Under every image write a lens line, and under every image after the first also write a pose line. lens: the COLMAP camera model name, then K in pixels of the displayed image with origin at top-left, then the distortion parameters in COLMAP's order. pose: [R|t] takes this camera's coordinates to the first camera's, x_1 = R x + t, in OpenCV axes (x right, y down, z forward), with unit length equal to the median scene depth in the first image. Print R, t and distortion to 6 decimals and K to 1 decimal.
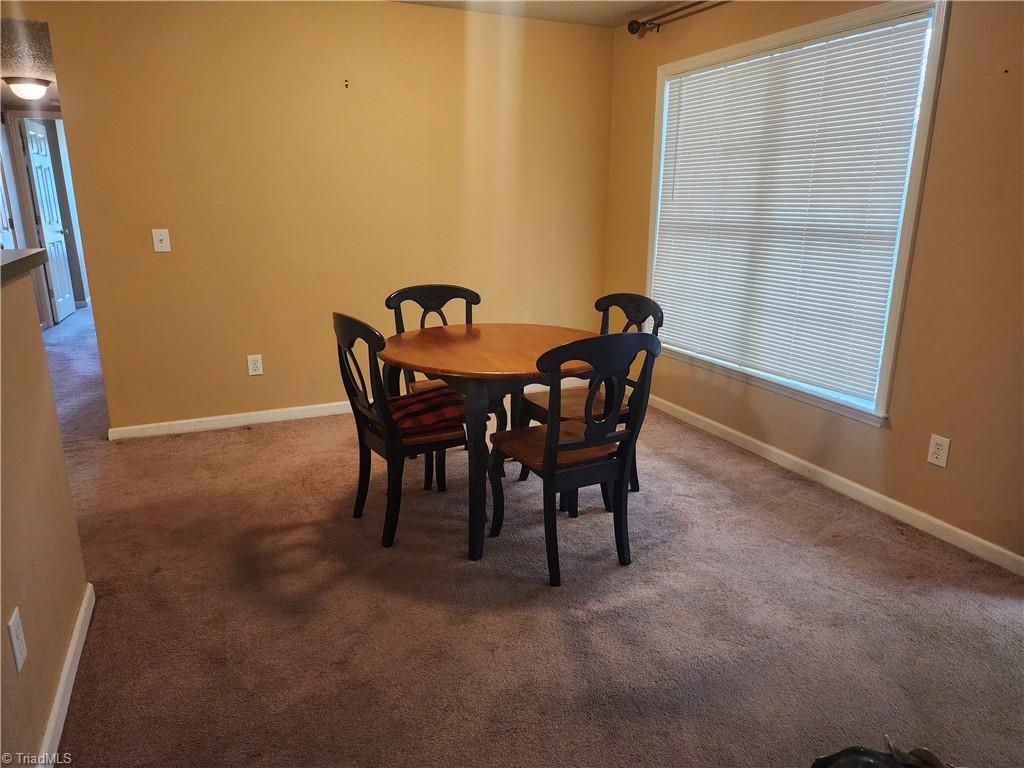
lens RADIAL K [[677.5, 0, 510.5], [0, 677.5, 378.3], [0, 0, 1]] dist [0.089842, -0.098027]
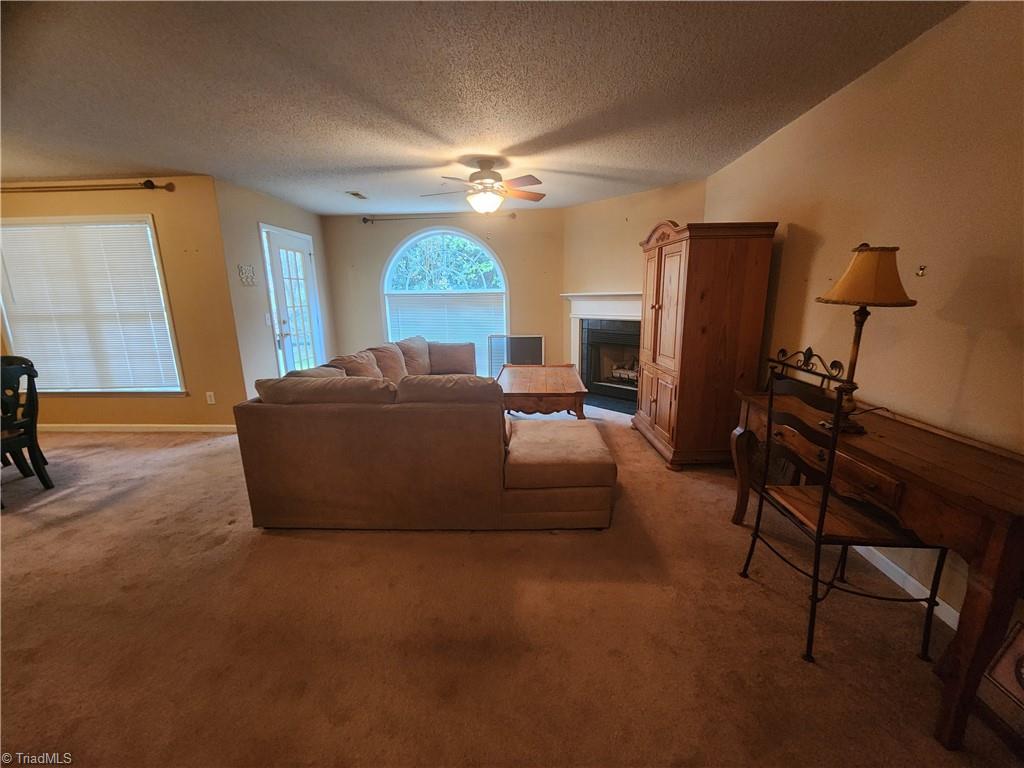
lens RADIAL K [[419.5, 0, 509.7], [0, 419.5, 386.0], [0, 0, 1]] dist [-0.000478, 0.000118]
pose [[0.457806, -0.196863, 0.866983, -0.179728], [0.246966, 0.964956, 0.088700, 0.183463], [-0.854062, 0.173508, 0.490381, -0.632735]]
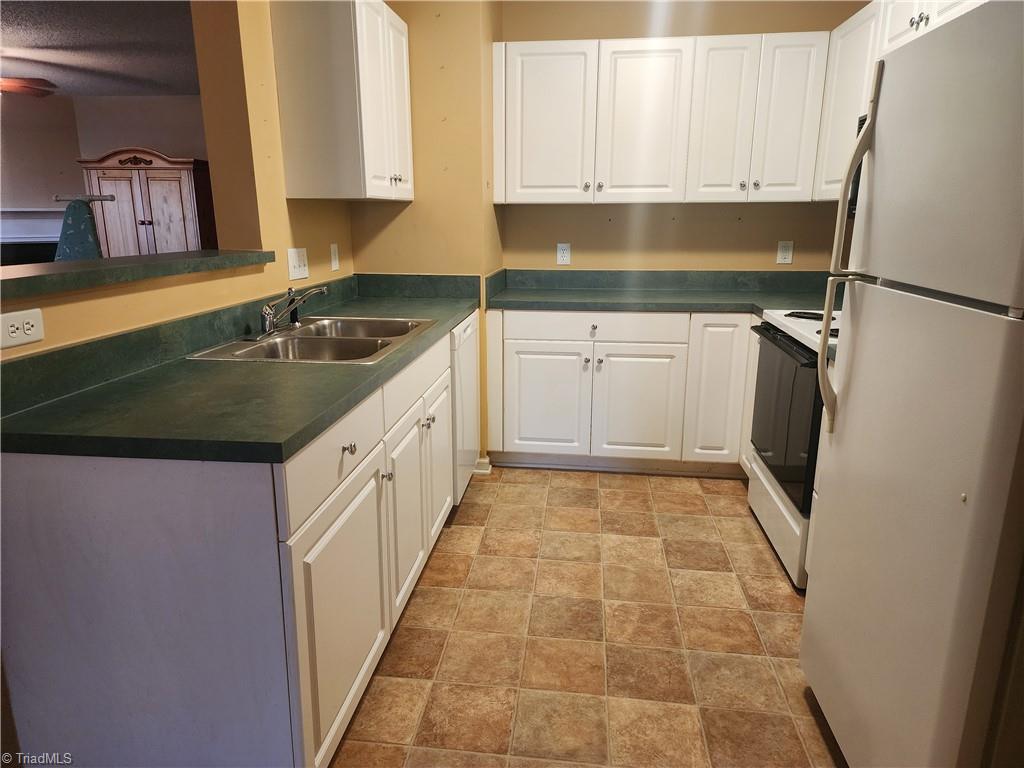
lens RADIAL K [[677.5, 0, 510.5], [0, 677.5, 378.3], [0, 0, 1]] dist [0.089842, -0.098027]
pose [[-0.848884, -0.122433, 0.514204, -1.056330], [0.139632, 0.886307, 0.441545, -0.192461], [-0.509802, 0.446620, -0.735277, 0.802770]]
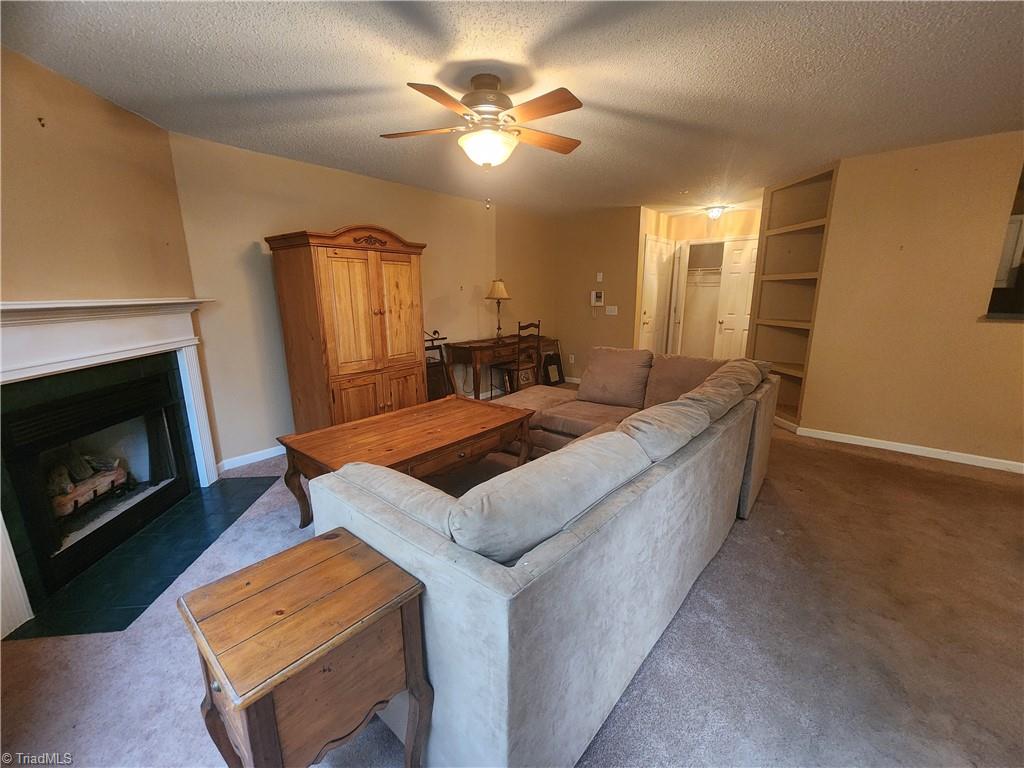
lens RADIAL K [[419.5, 0, 509.7], [0, 419.5, 386.0], [0, 0, 1]] dist [-0.000478, 0.000118]
pose [[-0.912526, 0.098736, -0.396922, 1.245326], [-0.096809, 0.890714, 0.444135, -0.192813], [0.397396, 0.443711, -0.803242, 0.733072]]
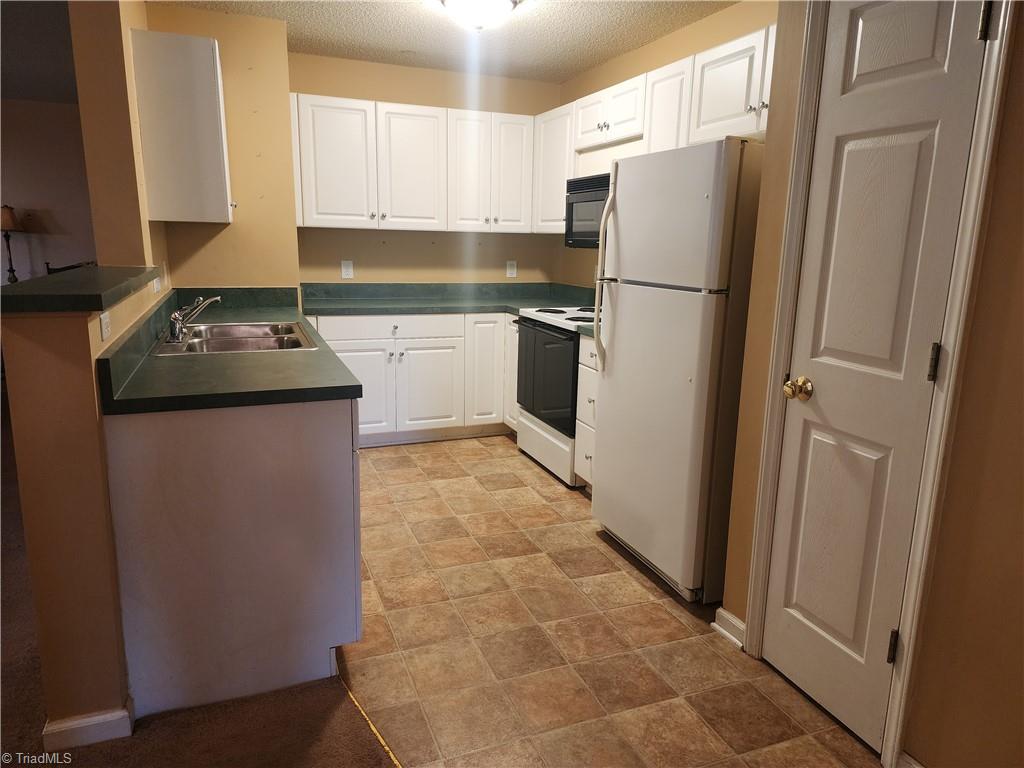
lens RADIAL K [[677.5, 0, 510.5], [0, 677.5, 378.3], [0, 0, 1]] dist [0.089842, -0.098027]
pose [[-0.997951, -0.029463, 0.056801, -0.907593], [-0.000578, 0.891802, 0.452426, -0.300057], [-0.063985, 0.451466, -0.889991, 1.167050]]
